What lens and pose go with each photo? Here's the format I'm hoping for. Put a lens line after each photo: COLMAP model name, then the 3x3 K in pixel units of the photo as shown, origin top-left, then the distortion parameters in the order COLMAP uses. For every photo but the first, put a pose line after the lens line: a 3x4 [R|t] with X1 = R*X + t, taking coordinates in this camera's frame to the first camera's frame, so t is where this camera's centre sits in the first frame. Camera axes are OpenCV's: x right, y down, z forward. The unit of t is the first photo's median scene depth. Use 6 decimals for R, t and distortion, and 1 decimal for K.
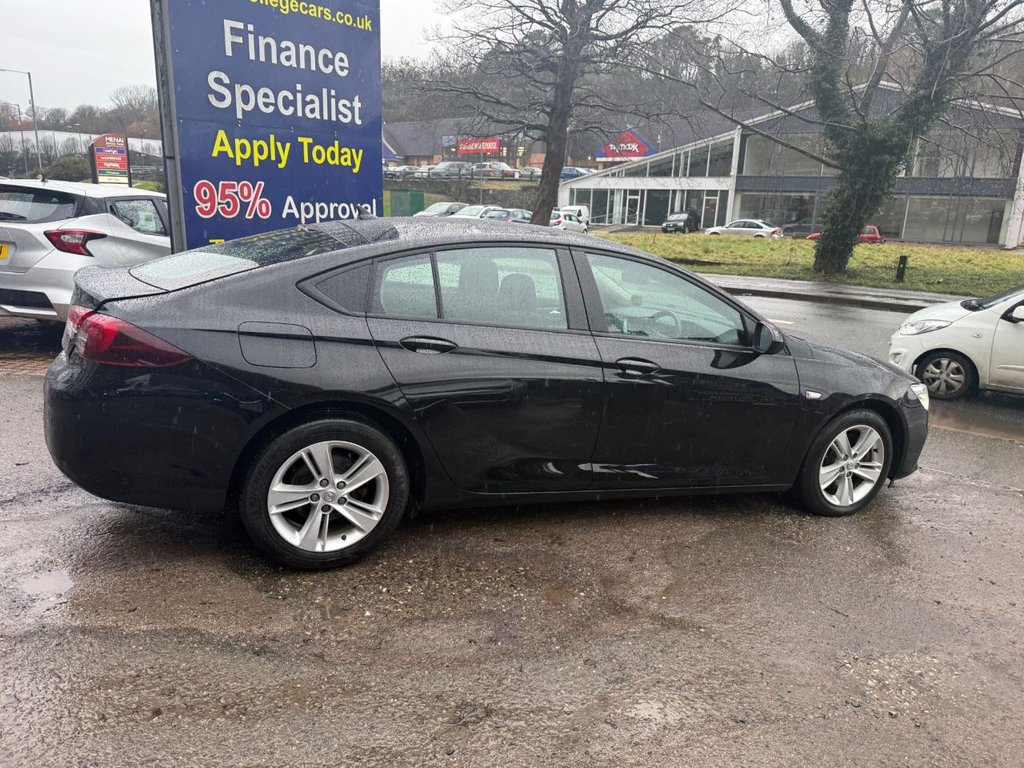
lens RADIAL K [[729.6, 0, 511.3], [0, 729.6, 386.1], [0, 0, 1]] dist [0.040001, -0.053196]
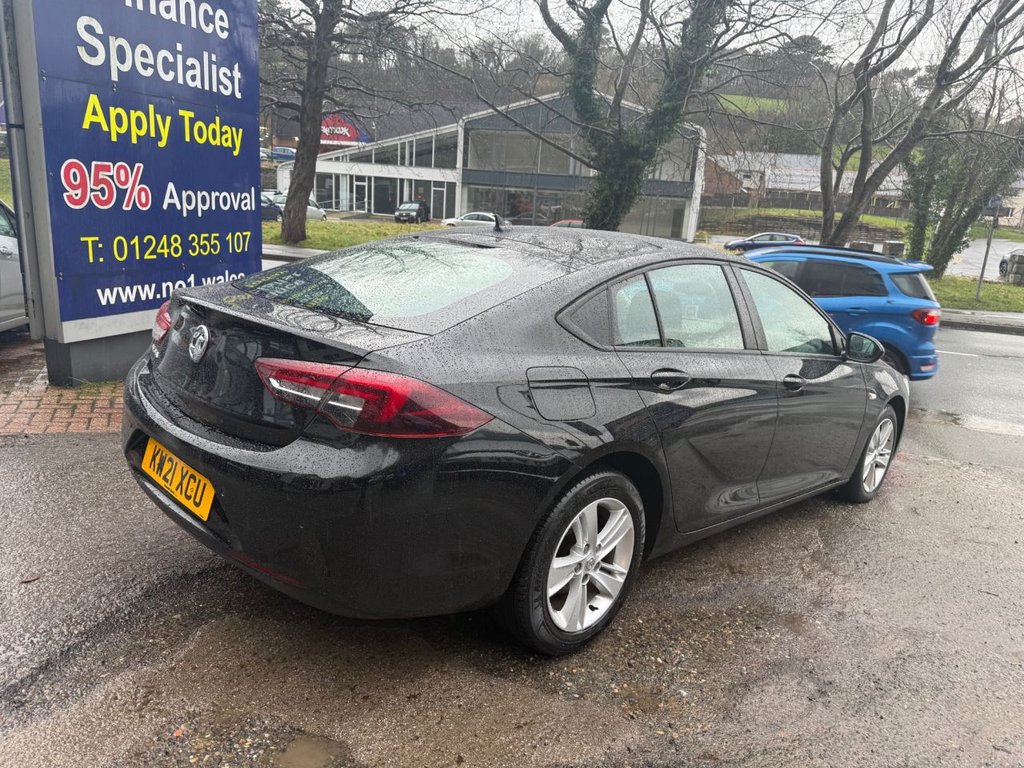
lens RADIAL K [[730.9, 0, 514.1], [0, 730.9, 390.1], [0, 0, 1]] dist [0.039572, -0.049389]
pose [[0.920618, -0.068433, 0.384421, -0.282634], [0.059850, 0.997619, 0.034261, -0.037572], [-0.385851, -0.008533, 0.922522, 0.109775]]
